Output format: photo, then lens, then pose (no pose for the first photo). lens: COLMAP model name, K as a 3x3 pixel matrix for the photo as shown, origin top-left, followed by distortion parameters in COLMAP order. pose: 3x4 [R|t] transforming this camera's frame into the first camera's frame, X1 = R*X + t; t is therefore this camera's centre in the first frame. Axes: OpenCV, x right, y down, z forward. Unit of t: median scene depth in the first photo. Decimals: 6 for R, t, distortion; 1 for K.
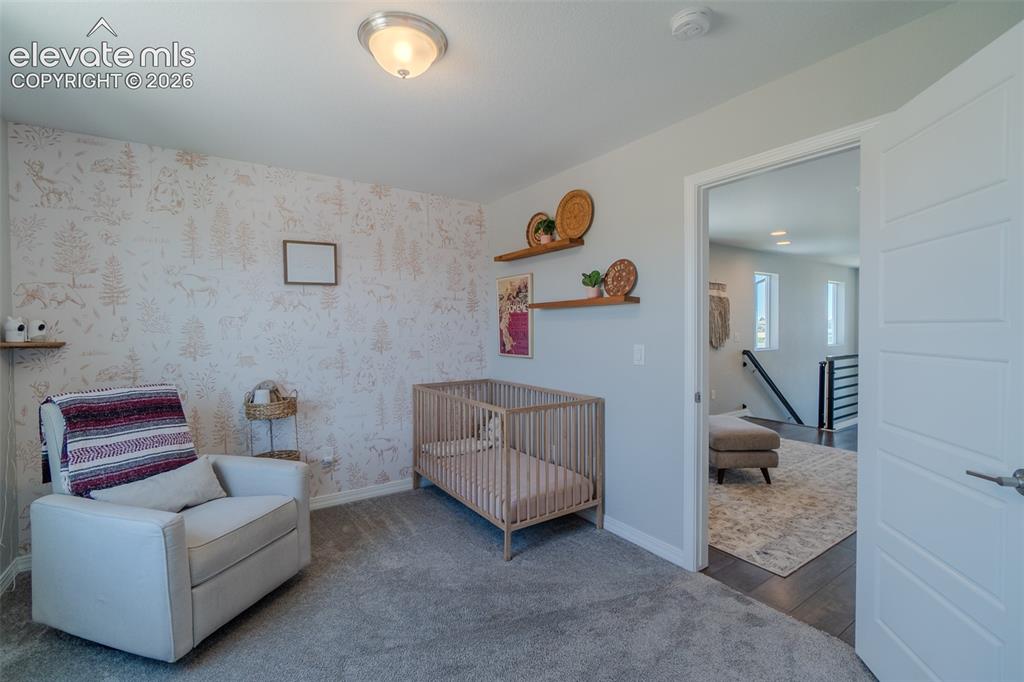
lens RADIAL K [[446.5, 0, 506.2], [0, 446.5, 338.2], [0, 0, 1]] dist [-0.000268, 0.000337]
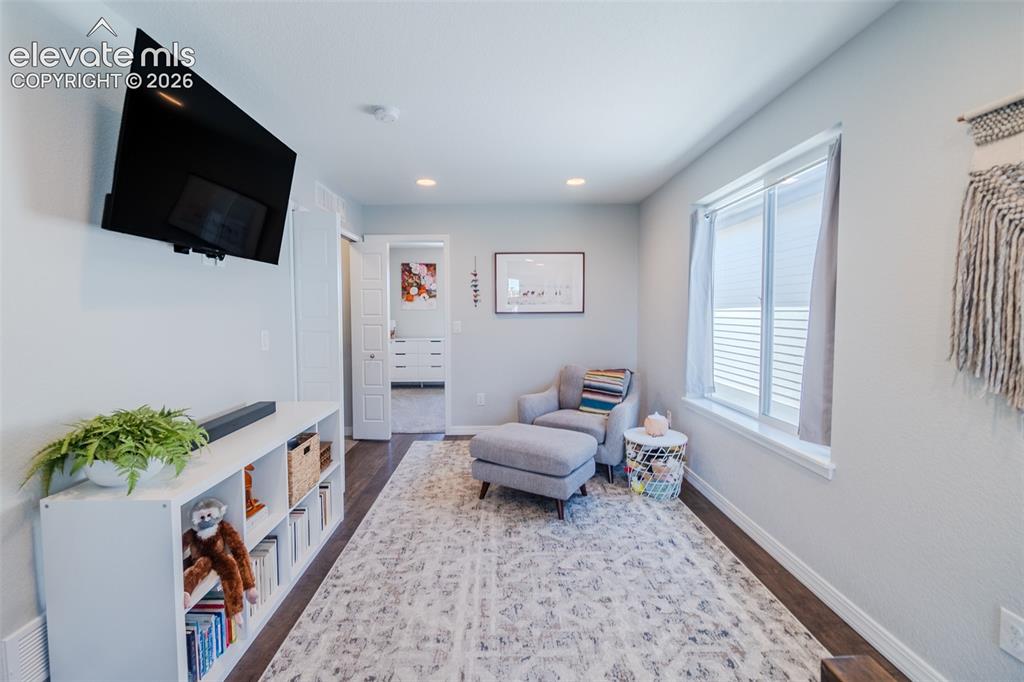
lens RADIAL K [[446.5, 0, 506.2], [0, 446.5, 338.2], [0, 0, 1]] dist [-0.000268, 0.000337]
pose [[-0.551362, 0.052608, -0.832606, 1.436249], [-0.011794, 0.997419, 0.070832, -0.040874], [0.834183, 0.048874, -0.549318, 1.710859]]
